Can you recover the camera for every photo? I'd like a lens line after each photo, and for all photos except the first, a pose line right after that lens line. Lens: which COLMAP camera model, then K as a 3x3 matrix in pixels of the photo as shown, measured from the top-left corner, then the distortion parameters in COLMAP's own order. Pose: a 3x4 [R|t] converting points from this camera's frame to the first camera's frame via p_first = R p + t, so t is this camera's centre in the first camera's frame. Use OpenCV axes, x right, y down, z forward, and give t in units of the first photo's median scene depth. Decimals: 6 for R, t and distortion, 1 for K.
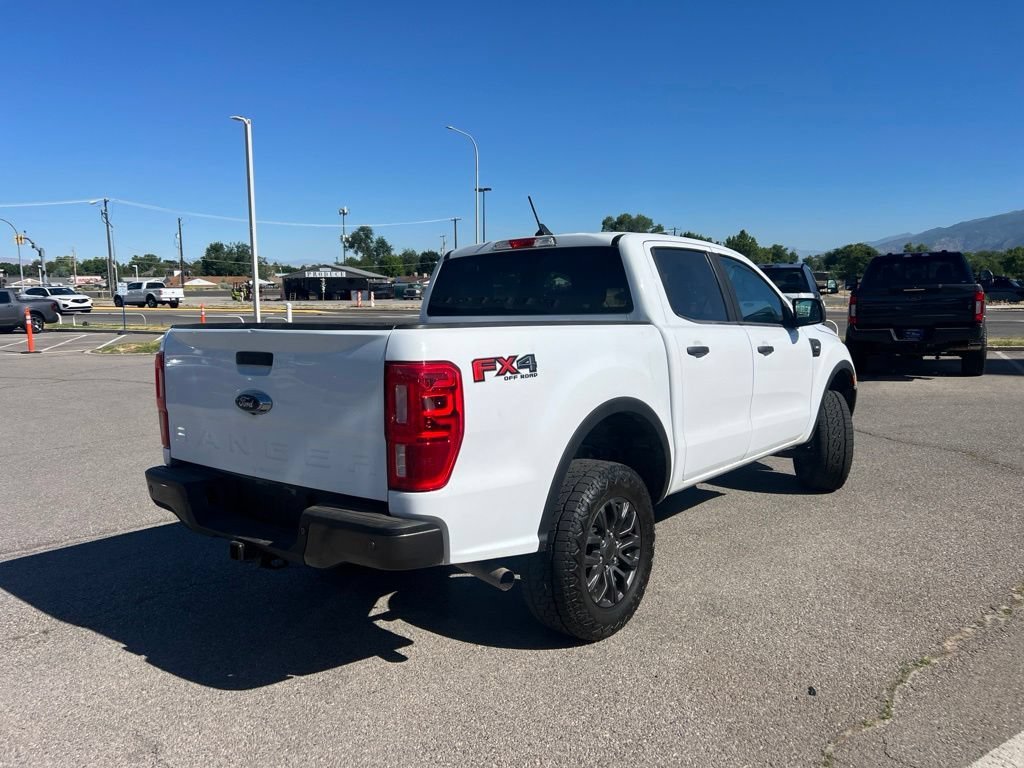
lens RADIAL K [[780.6, 0, 512.3], [0, 780.6, 389.8], [0, 0, 1]] dist [0.067154, -0.086609]
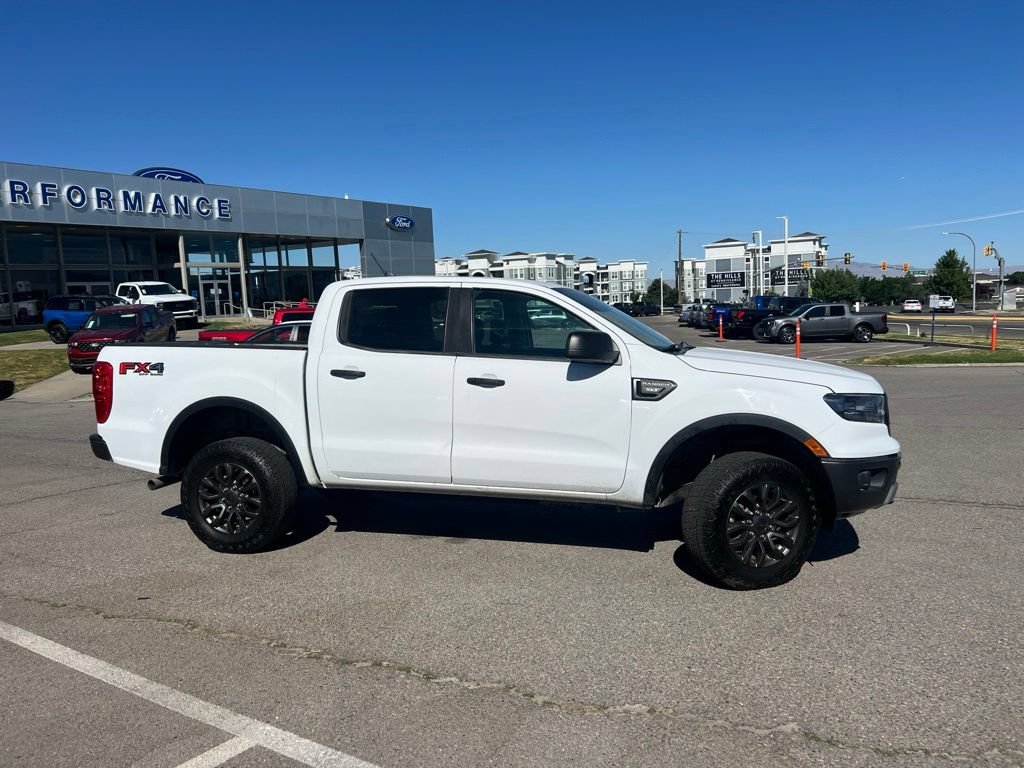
lens RADIAL K [[780.9, 0, 512.0], [0, 780.9, 384.0], [0, 0, 1]] dist [0.066073, -0.084829]
pose [[0.394727, 0.078431, -0.915445, 2.016013], [-0.094051, 0.994565, 0.044656, -0.155063], [0.913972, 0.068472, 0.399958, 1.026722]]
